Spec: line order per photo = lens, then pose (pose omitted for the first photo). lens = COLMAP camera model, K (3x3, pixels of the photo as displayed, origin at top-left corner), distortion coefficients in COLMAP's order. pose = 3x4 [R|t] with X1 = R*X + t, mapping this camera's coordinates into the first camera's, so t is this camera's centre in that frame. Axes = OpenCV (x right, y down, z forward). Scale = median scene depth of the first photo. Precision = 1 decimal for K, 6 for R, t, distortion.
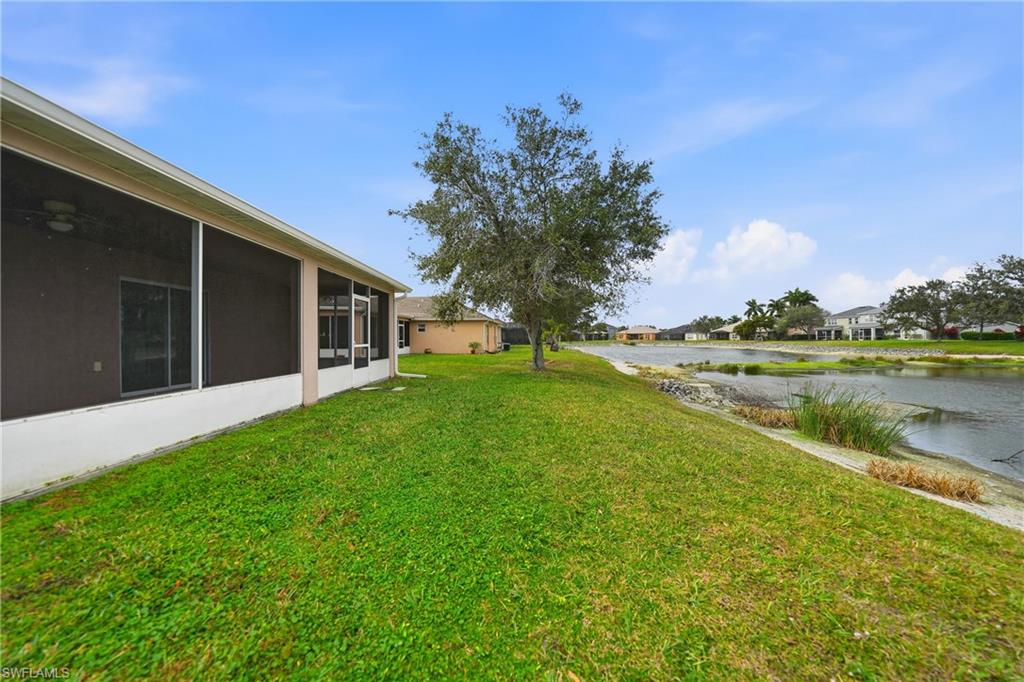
lens RADIAL K [[358.0, 0, 513.1], [0, 358.0, 339.1], [0, 0, 1]] dist [-0.019609, 0.003711]
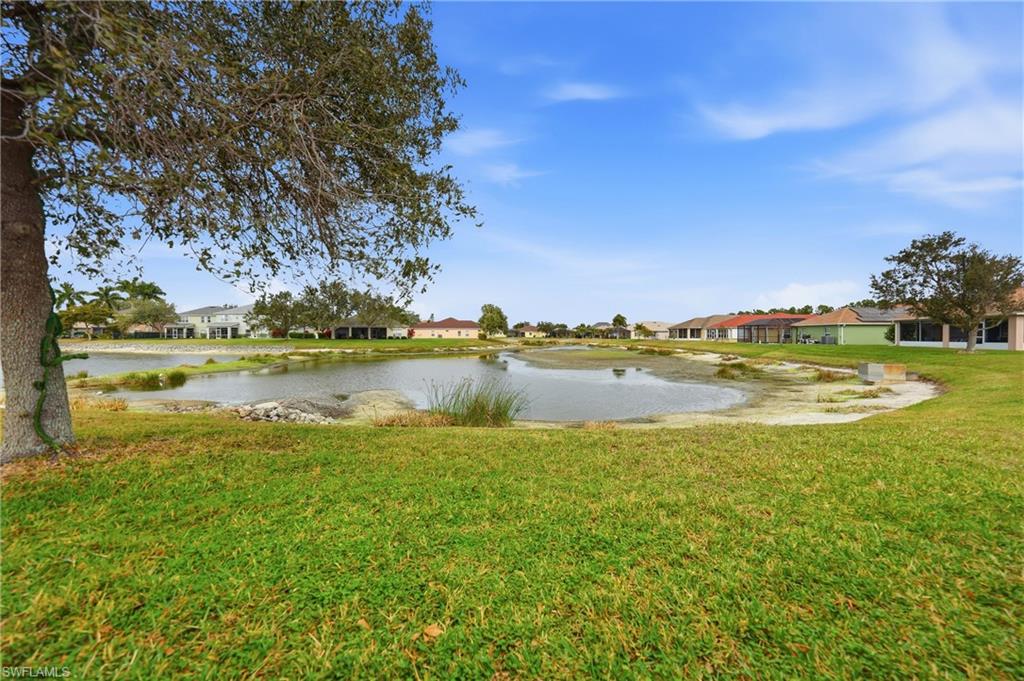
lens RADIAL K [[358.0, 0, 509.2], [0, 358.0, 338.3], [0, 0, 1]] dist [-0.019609, 0.003711]
pose [[0.027416, -0.001586, 0.999623, -0.274137], [-0.001873, 0.999997, 0.001638, -0.009276], [-0.999622, -0.001917, 0.027413, 0.843391]]
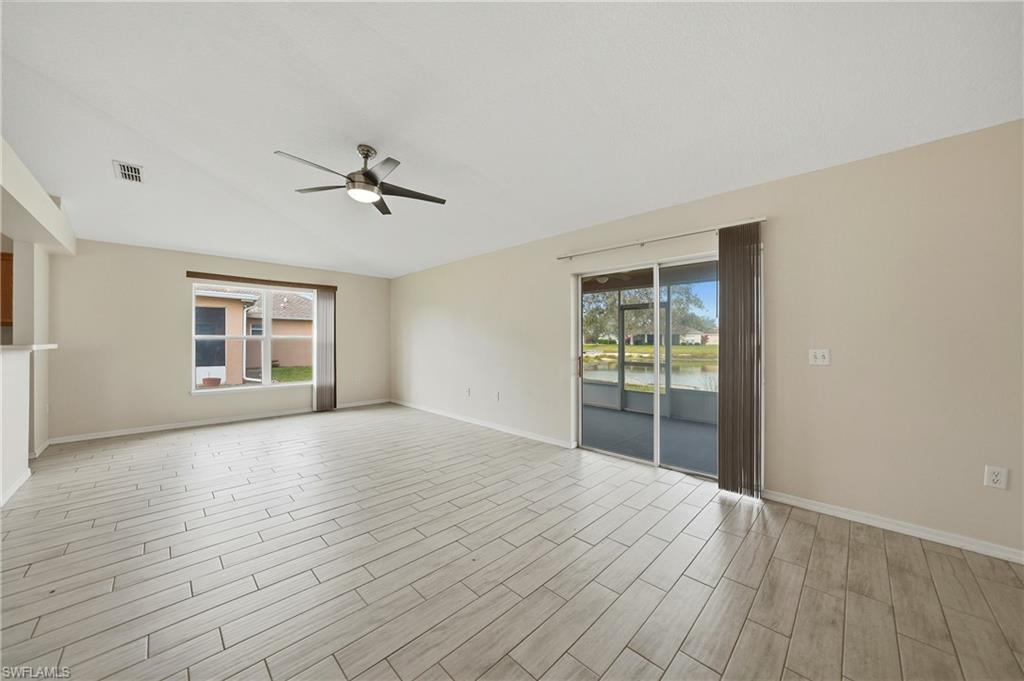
lens RADIAL K [[358.0, 0, 519.0], [0, 358.0, 336.1], [0, 0, 1]] dist [-0.019609, 0.003711]
pose [[0.706338, 0.015438, 0.707706, -1.001396], [-0.005083, 0.999847, -0.016737, -0.025235], [-0.707856, 0.008224, 0.706309, 0.541898]]
